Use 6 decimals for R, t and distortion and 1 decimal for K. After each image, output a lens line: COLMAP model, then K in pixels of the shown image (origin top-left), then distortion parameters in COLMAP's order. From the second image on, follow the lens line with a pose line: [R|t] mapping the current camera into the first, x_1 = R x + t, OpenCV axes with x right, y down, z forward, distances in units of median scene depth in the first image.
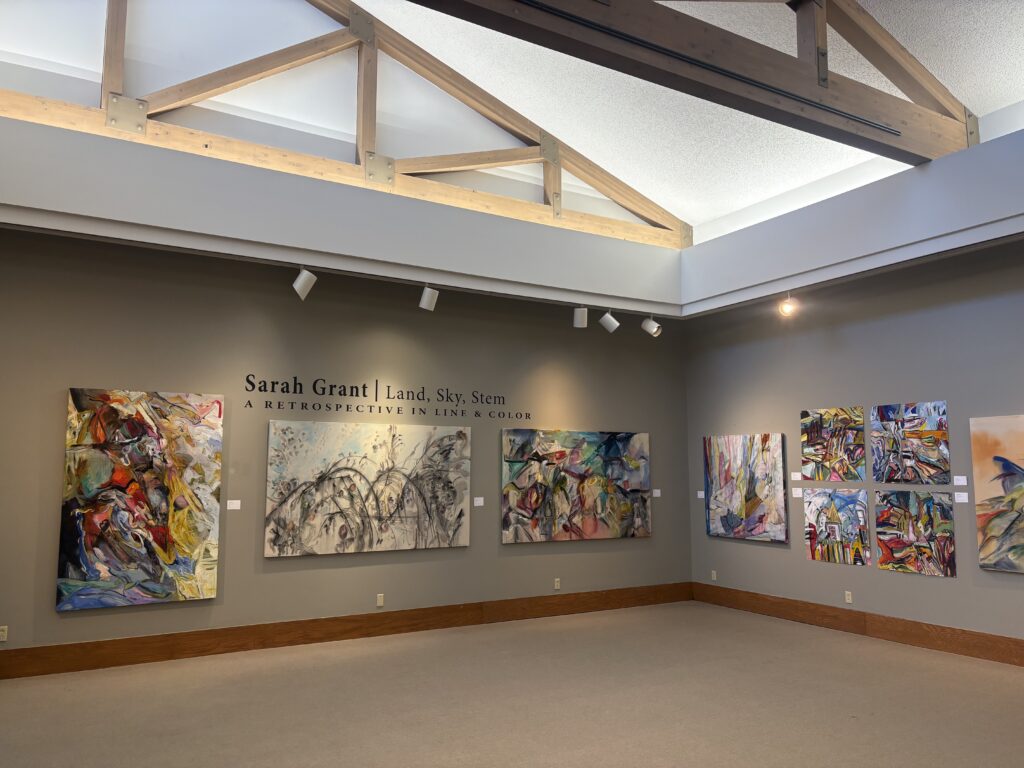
lens RADIAL K [[777.6, 0, 510.4], [0, 777.6, 389.9], [0, 0, 1]] dist [0.059331, -0.063199]
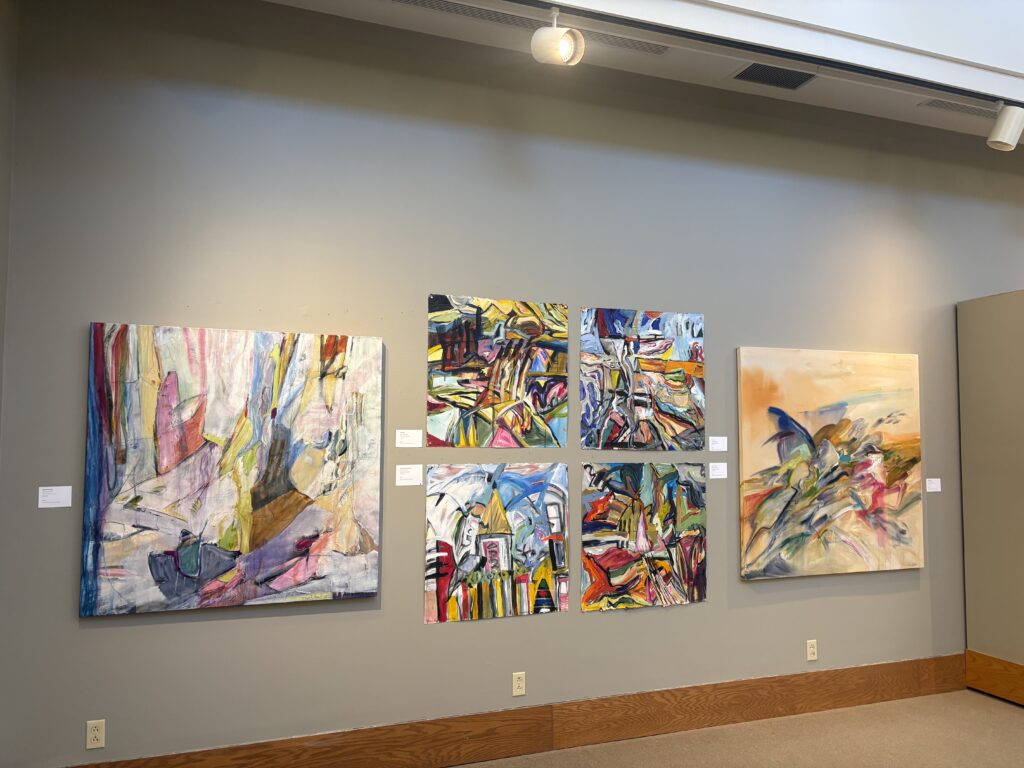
lens RADIAL K [[777.6, 0, 510.4], [0, 777.6, 389.9], [0, 0, 1]] dist [0.059331, -0.063199]
pose [[0.168006, 0.069516, 0.983332, -0.063472], [-0.101437, 0.993435, -0.052899, 0.108483], [-0.980553, -0.090859, 0.173954, 0.939543]]
